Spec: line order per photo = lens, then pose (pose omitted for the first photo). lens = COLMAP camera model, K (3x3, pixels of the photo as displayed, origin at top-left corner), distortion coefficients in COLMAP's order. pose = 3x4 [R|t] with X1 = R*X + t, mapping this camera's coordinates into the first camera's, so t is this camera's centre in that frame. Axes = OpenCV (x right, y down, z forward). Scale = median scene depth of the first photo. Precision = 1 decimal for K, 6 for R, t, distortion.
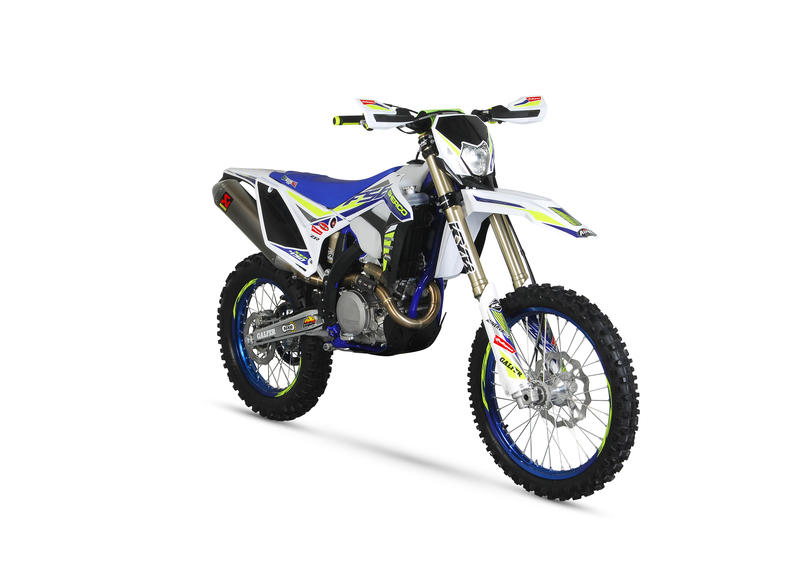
lens RADIAL K [[1433.5, 0, 399.9], [0, 1433.5, 282.0], [0, 0, 1]] dist [0.009209, 0.000000]
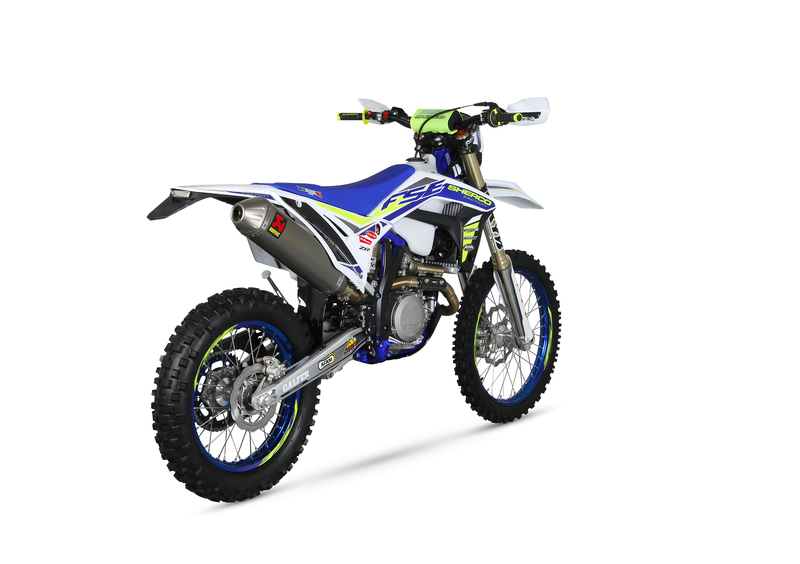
lens RADIAL K [[1433.5, 0, 399.9], [0, 1433.5, 281.8], [0, 0, 1]] dist [0.009209, 0.000000]
pose [[-0.093009, -0.120410, 0.988358, -0.962797], [0.122430, 0.983744, 0.131369, -0.127303], [-0.988109, 0.133223, -0.076755, 1.056428]]
